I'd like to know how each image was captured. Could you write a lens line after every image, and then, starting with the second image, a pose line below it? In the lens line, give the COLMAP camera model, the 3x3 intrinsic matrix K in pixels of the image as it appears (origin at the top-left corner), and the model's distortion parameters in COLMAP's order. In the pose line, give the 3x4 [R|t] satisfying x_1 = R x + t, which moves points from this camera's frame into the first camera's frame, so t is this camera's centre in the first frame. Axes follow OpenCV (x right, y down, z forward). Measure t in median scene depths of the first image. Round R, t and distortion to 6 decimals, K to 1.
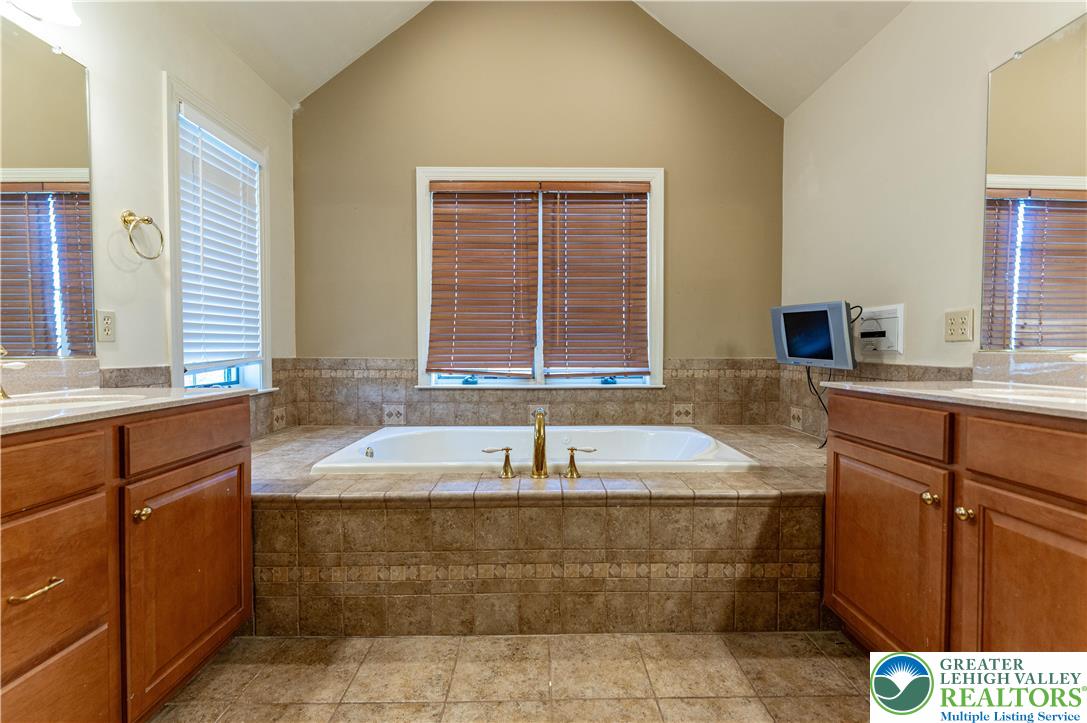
lens RADIAL K [[470.7, 0, 543.5], [0, 470.7, 359.6], [0, 0, 1]] dist [0.002795, 0.000106]
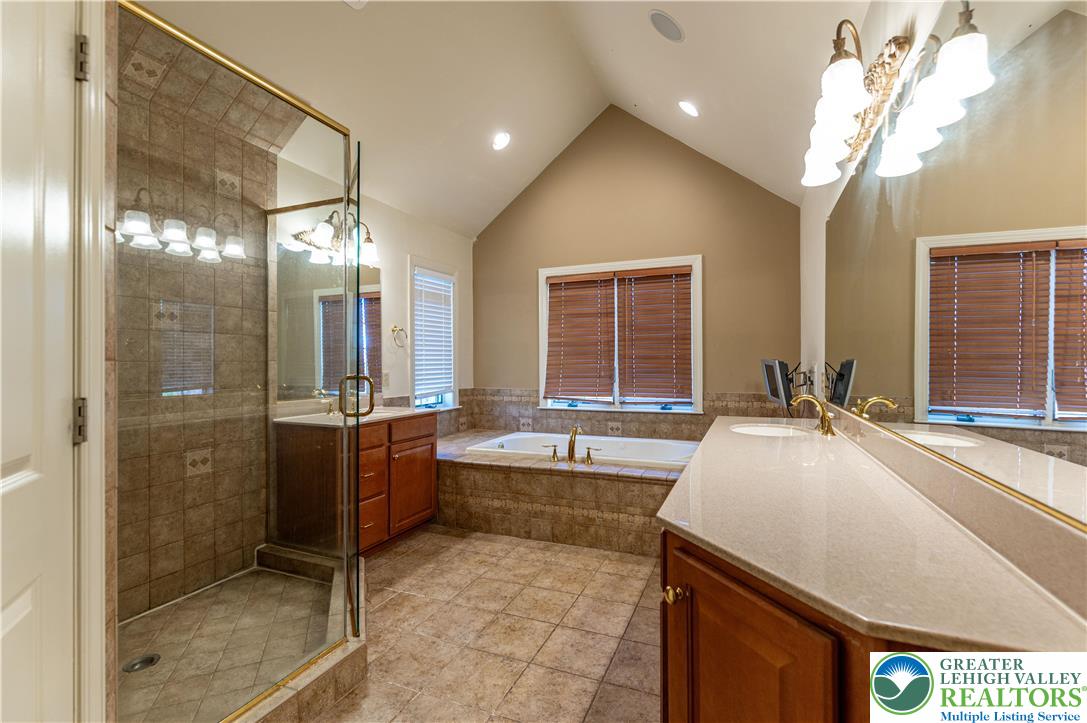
lens RADIAL K [[470.7, 0, 554.4], [0, 470.7, 361.8], [0, 0, 1]] dist [0.002795, 0.000106]
pose [[0.919975, -0.007172, -0.391912, 0.552213], [-0.002847, 0.999684, -0.024979, -0.078584], [0.391967, 0.024096, 0.919664, -0.598585]]
